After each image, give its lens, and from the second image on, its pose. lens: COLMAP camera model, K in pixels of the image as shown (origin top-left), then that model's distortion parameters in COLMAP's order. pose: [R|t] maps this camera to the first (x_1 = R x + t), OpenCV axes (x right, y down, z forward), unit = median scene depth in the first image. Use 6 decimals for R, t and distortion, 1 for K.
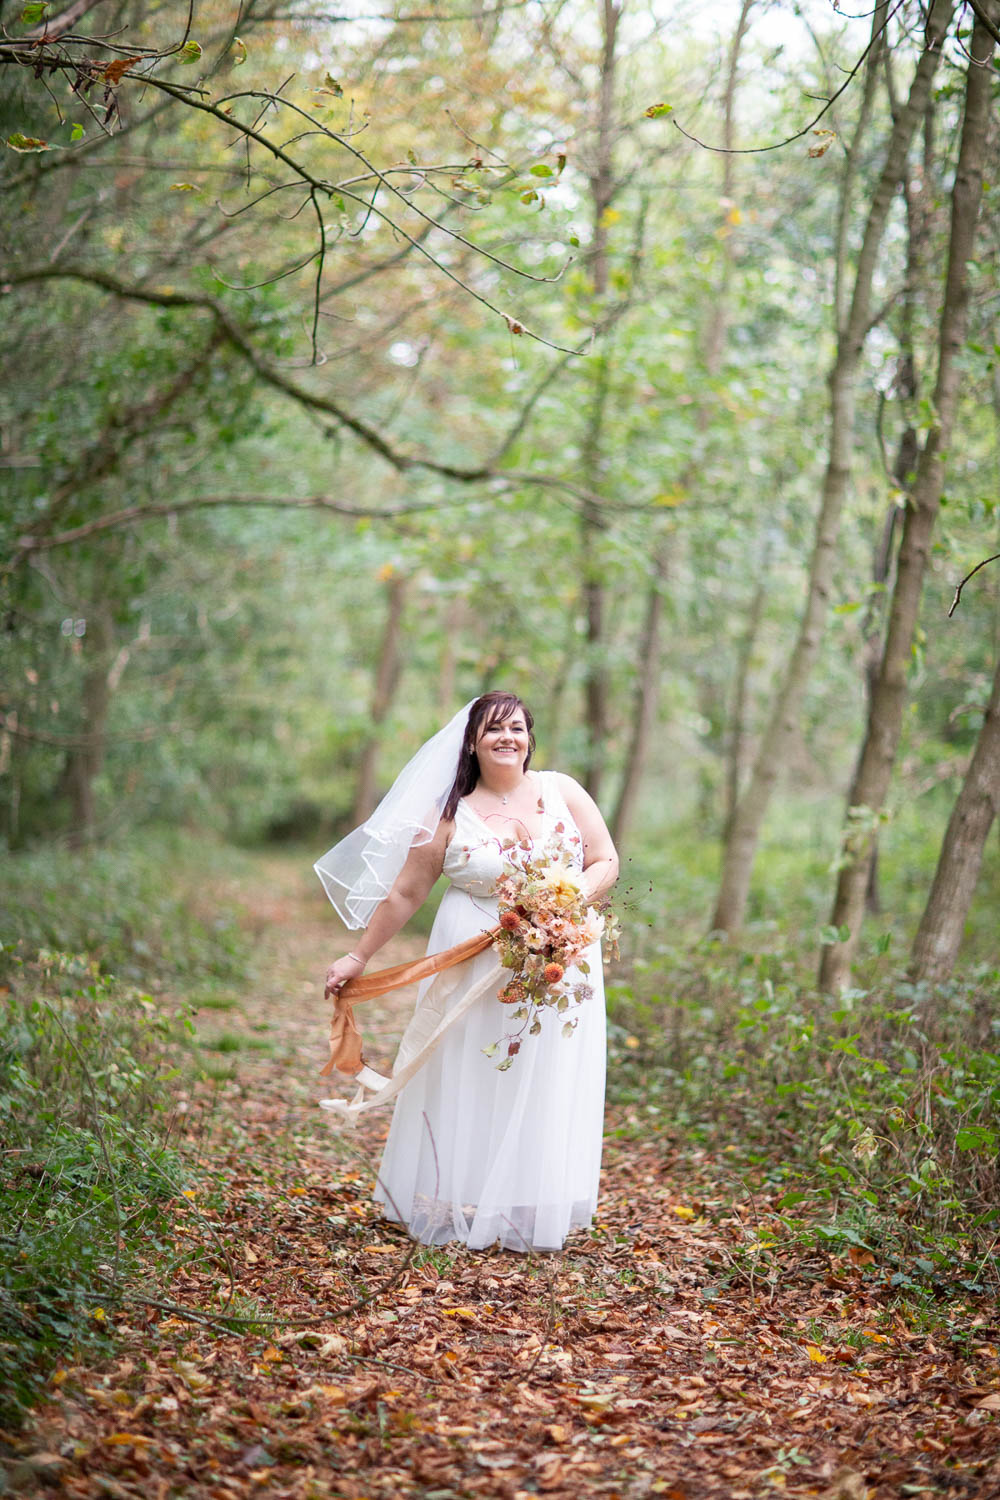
lens RADIAL K [[3736.9, 0, 500.0], [0, 3736.9, 750.0], [0, 0, 1]] dist [-0.068057, -0.269287]
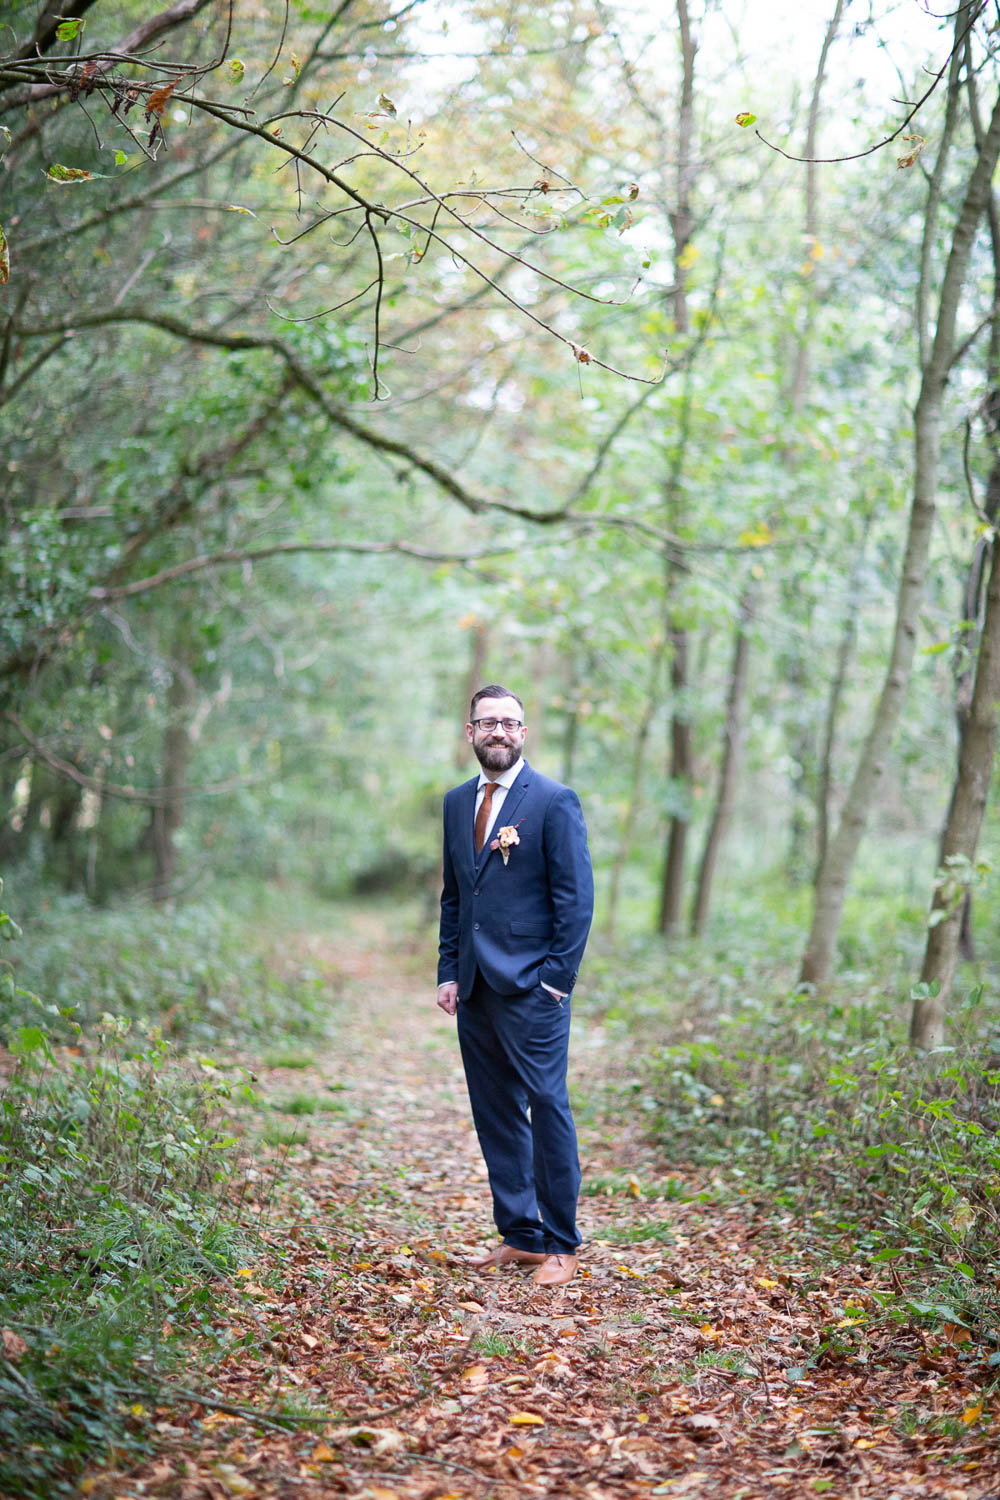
lens RADIAL K [[3696.1, 0, 502.7], [0, 3696.1, 813.4], [0, 0, 1]] dist [-0.079140, -0.352472]
pose [[0.999601, -0.012540, -0.025320, 0.004697], [0.012643, 0.999912, 0.003897, -0.000238], [0.025269, -0.004216, 0.999672, 0.042858]]
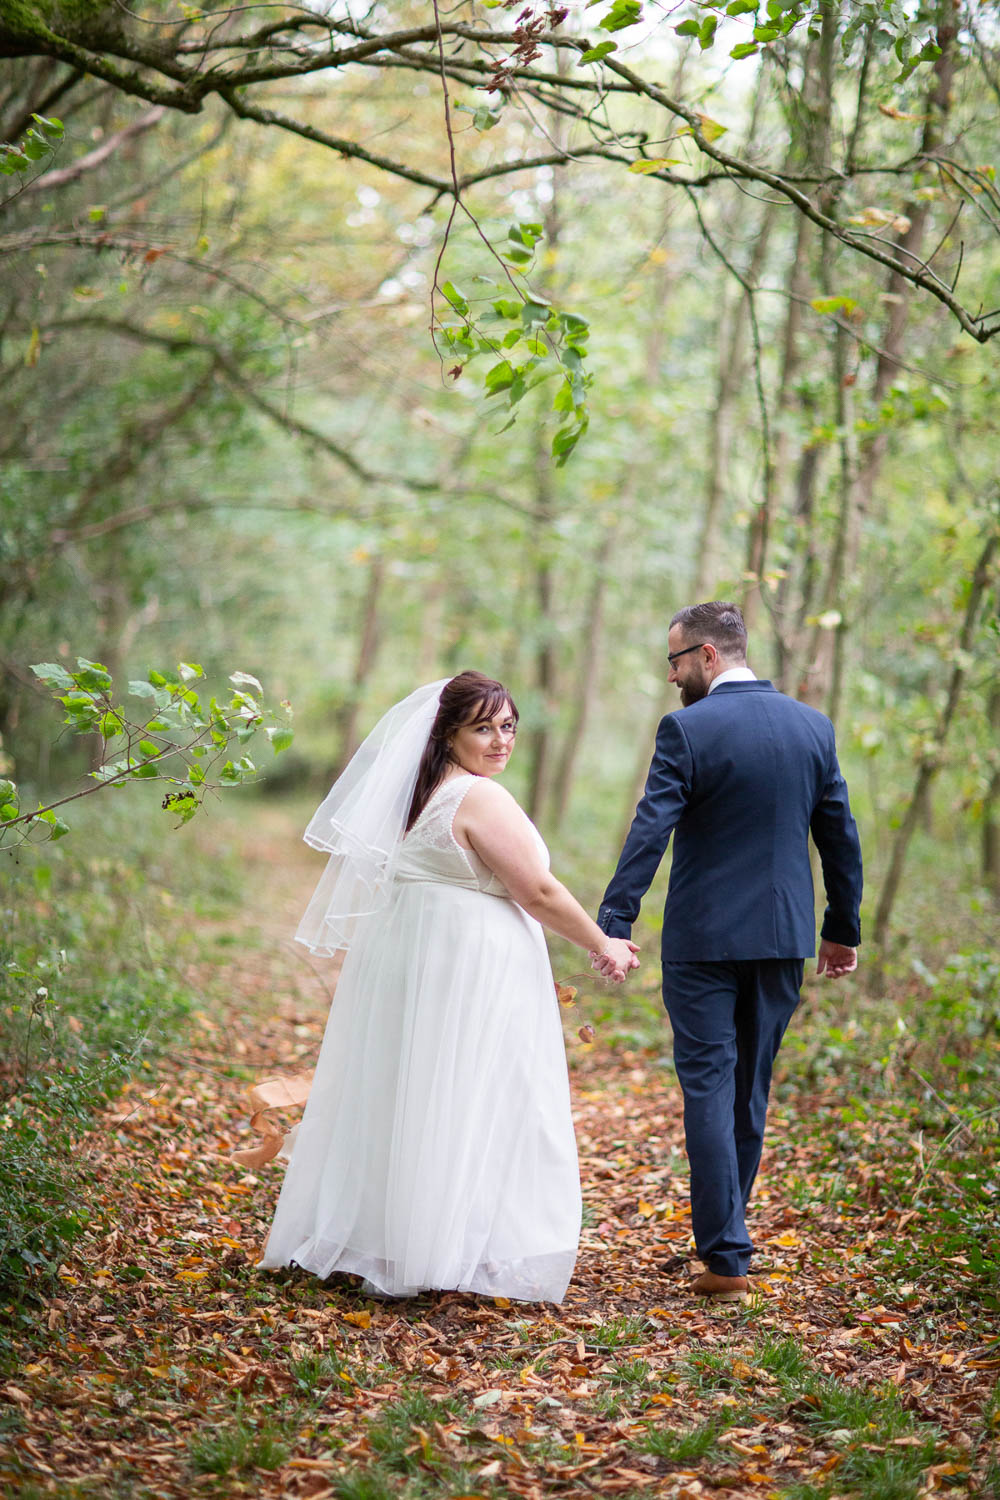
lens RADIAL K [[3696.1, 0, 502.7], [0, 3696.1, 813.4], [0, 0, 1]] dist [-0.079140, -0.352472]
pose [[0.999996, 0.002009, 0.001762, 0.018288], [-0.002059, 0.999588, 0.028633, -0.001494], [-0.001704, -0.028637, 0.999588, -0.248655]]
